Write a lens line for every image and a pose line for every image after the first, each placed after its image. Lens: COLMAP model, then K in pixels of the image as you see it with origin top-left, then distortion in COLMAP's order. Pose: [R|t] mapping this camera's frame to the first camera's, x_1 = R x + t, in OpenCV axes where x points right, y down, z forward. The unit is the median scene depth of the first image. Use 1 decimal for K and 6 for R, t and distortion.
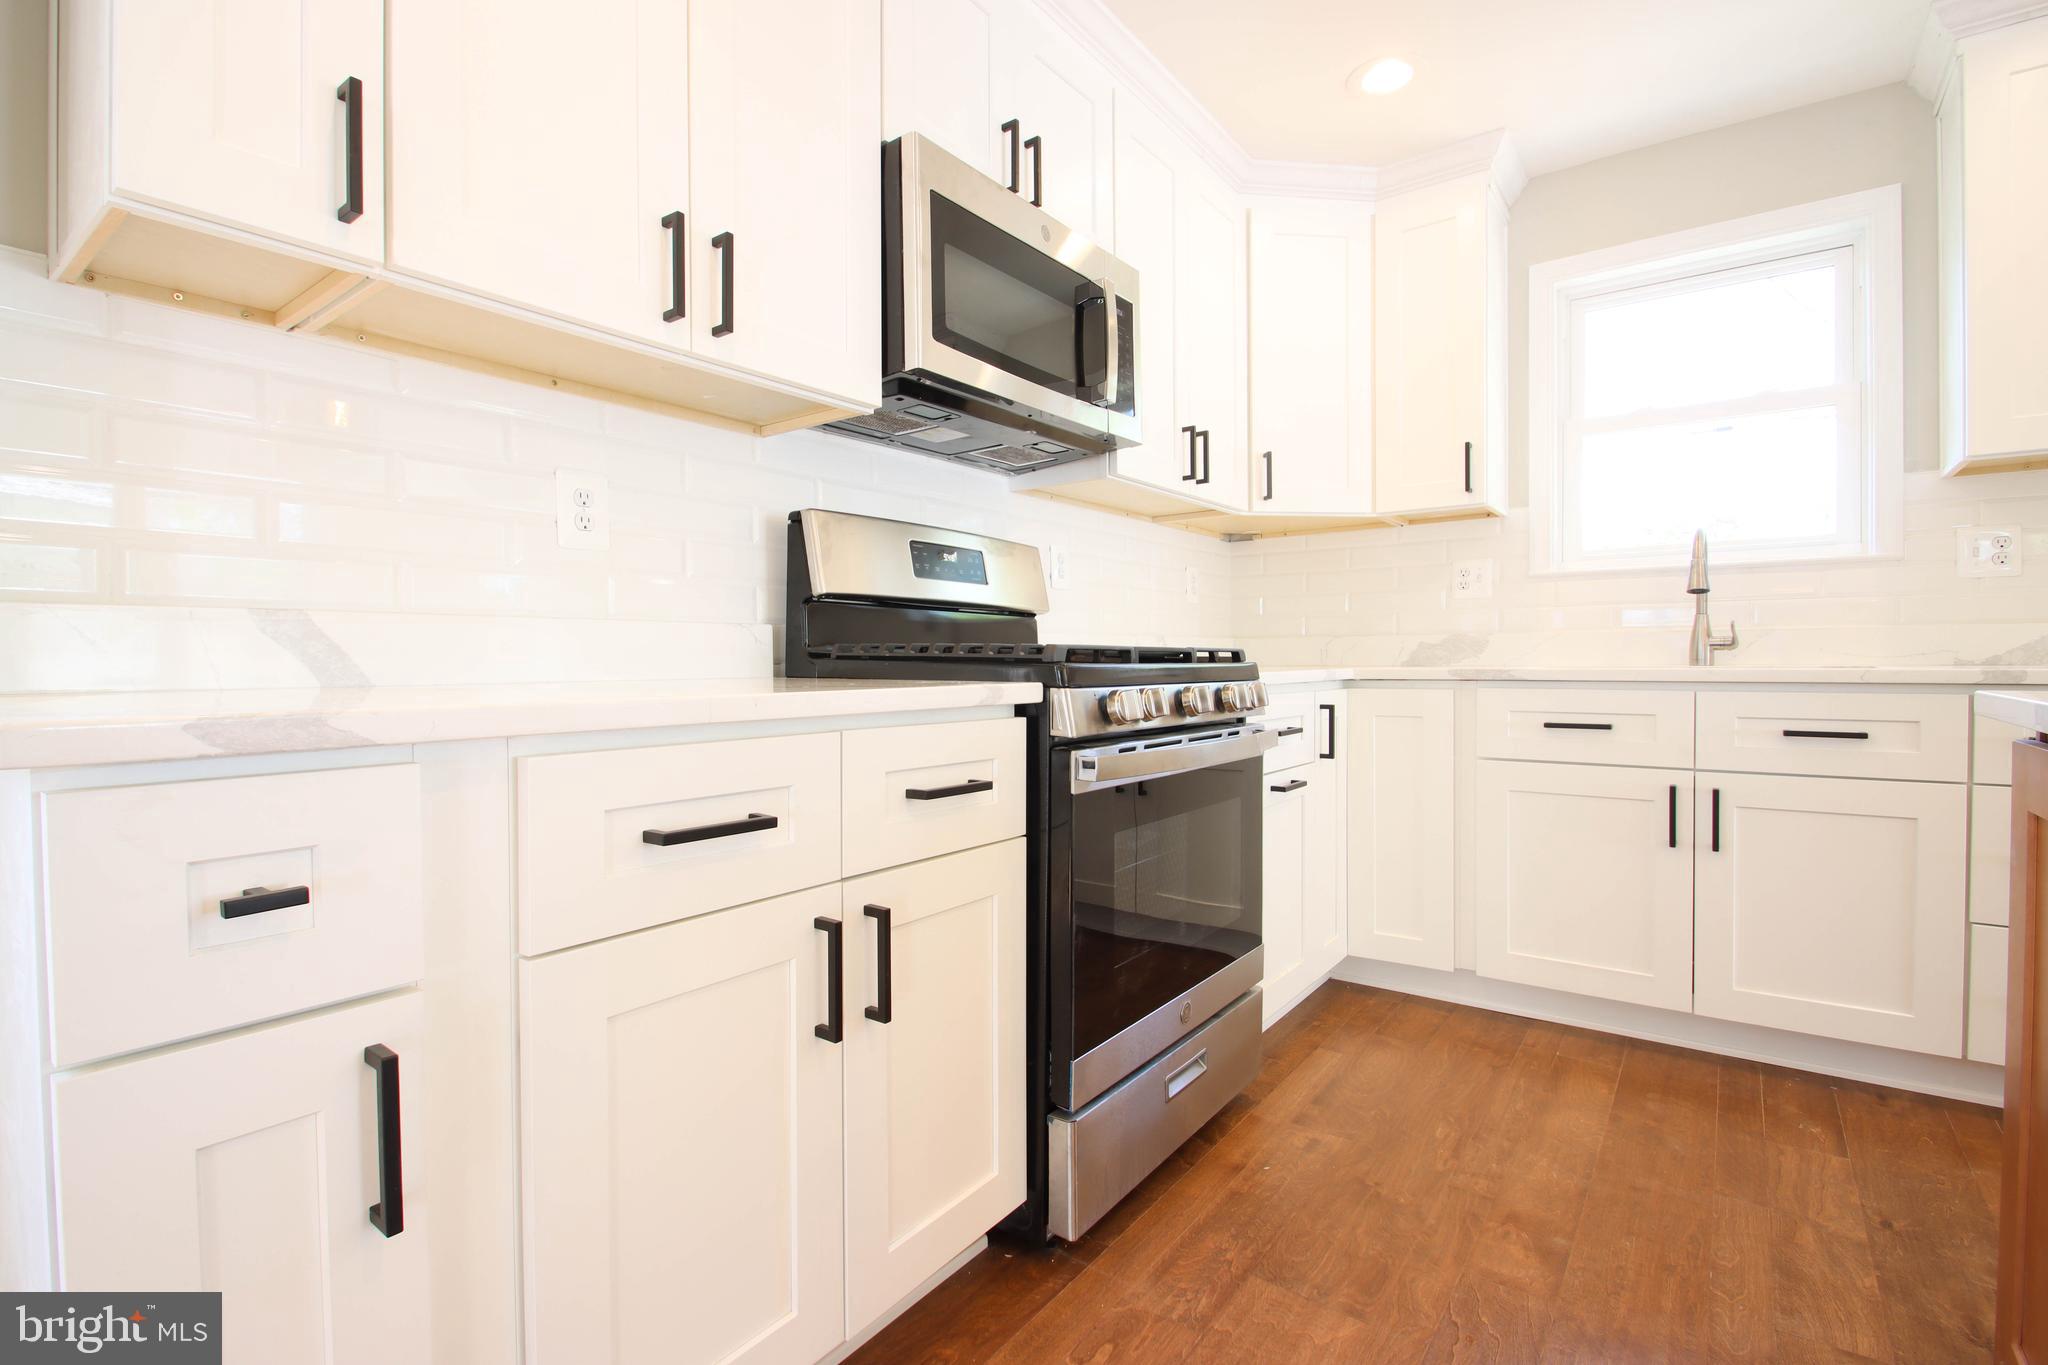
lens RADIAL K [[950.2, 0, 1000.6], [0, 950.2, 676.9], [0, 0, 1]] dist [0.003474, -0.010376]
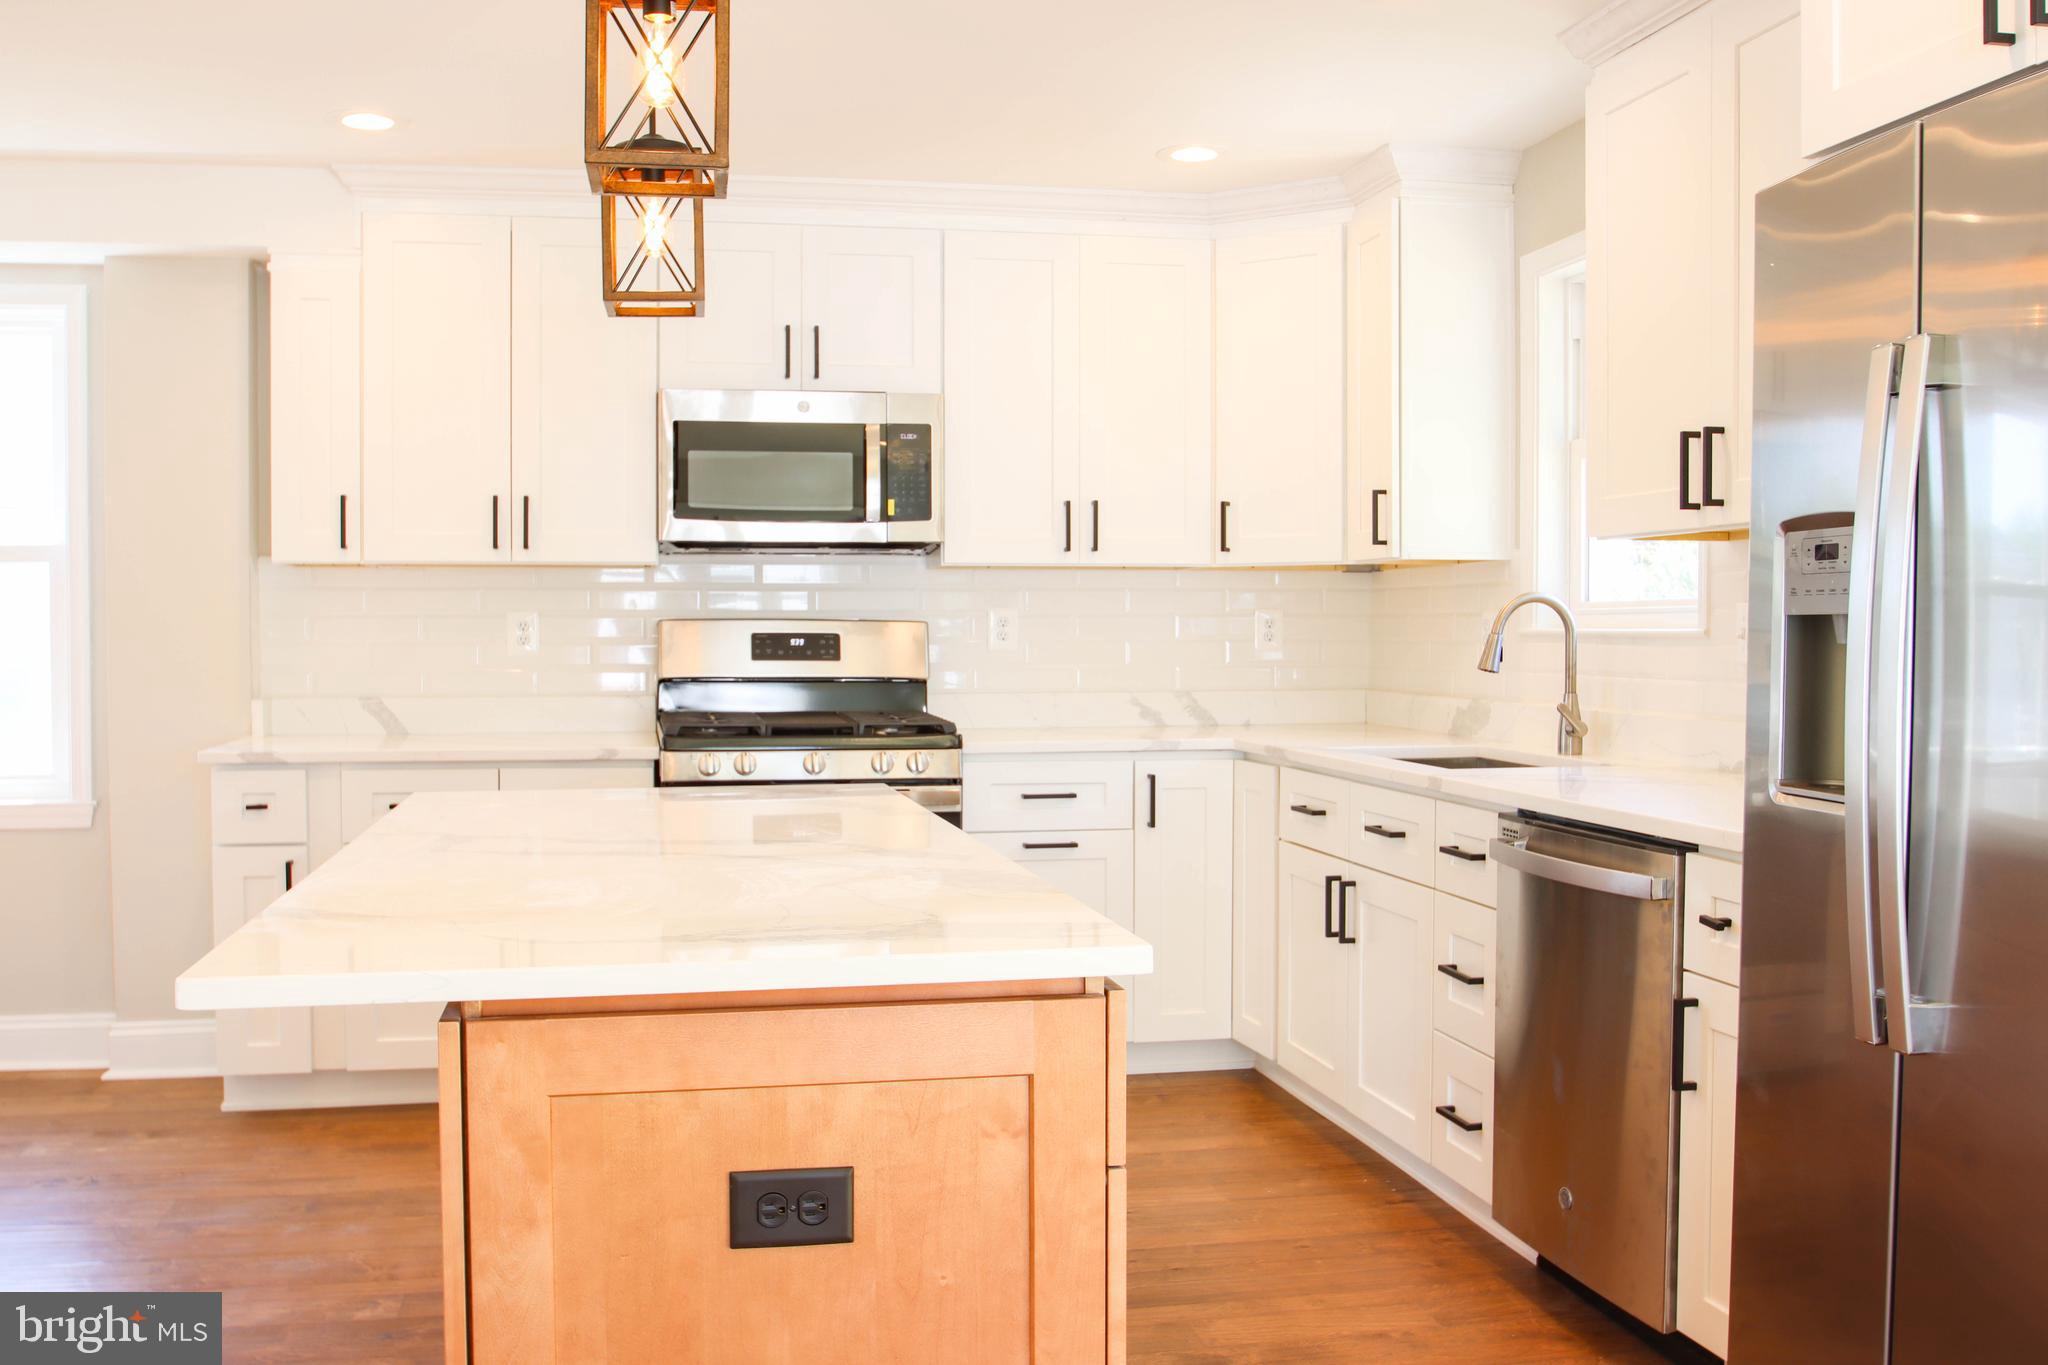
lens RADIAL K [[1901.4, 0, 1045.0], [0, 1901.4, 660.7], [0, 0, 1]] dist [-0.073348, 0.000000]
pose [[0.747496, 0.010949, -0.664176, 2.188877], [-0.014778, 0.999891, -0.000149, -0.120694], [0.664101, 0.009927, 0.747577, -0.805345]]
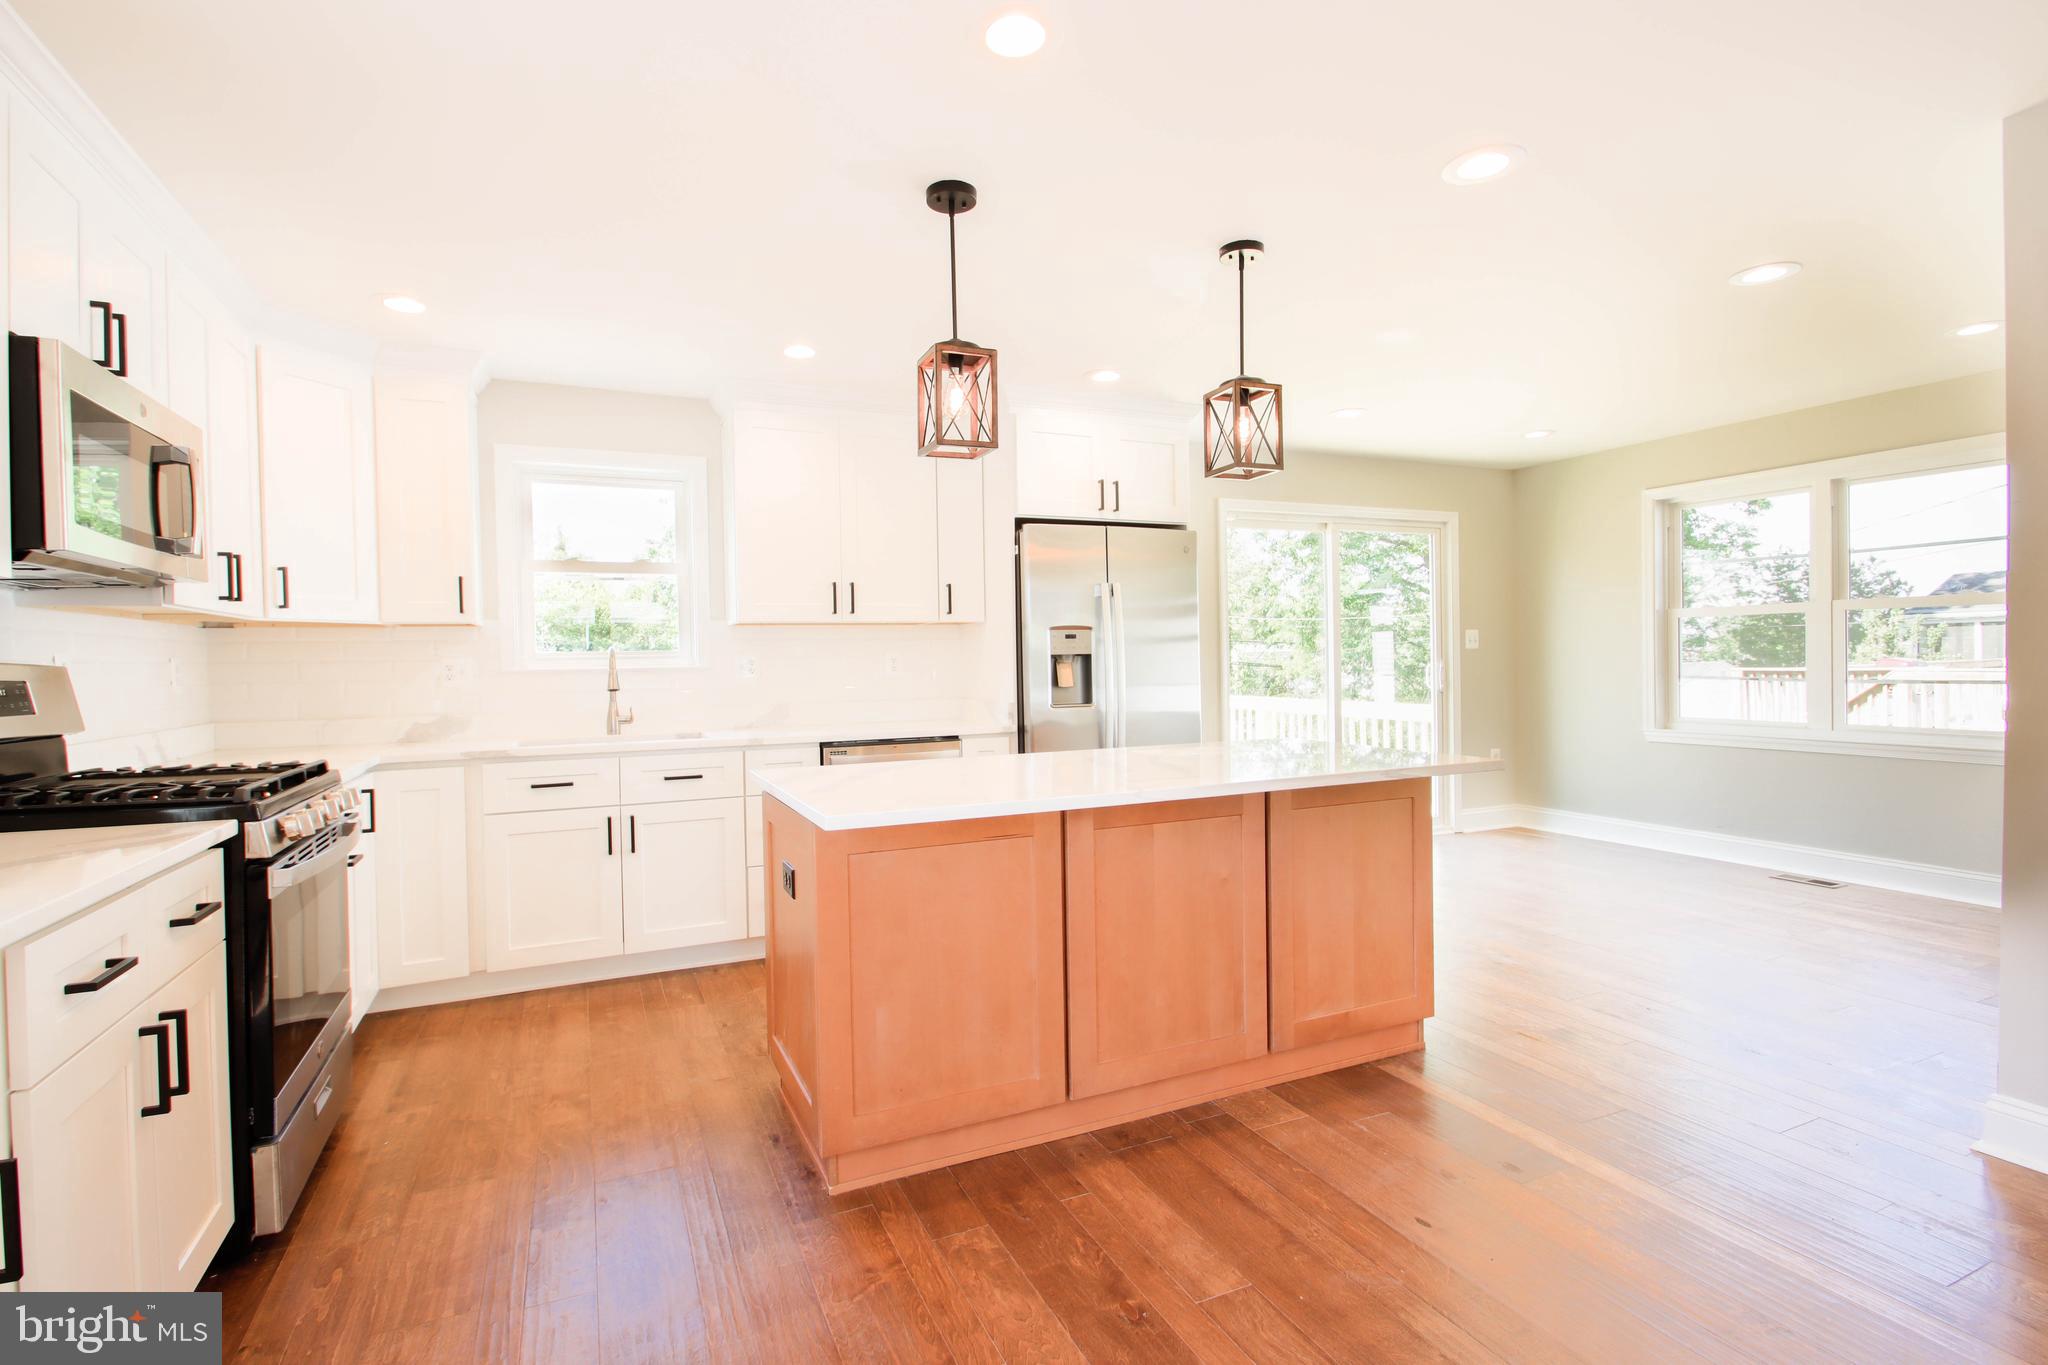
lens RADIAL K [[950.2, 0, 1002.8], [0, 950.2, 676.3], [0, 0, 1]] dist [0.003474, -0.010376]
pose [[0.473364, -0.014246, 0.880752, -0.484525], [0.030155, 0.999545, -0.000039, -0.127547], [-0.880351, 0.026578, 0.473578, -0.442681]]
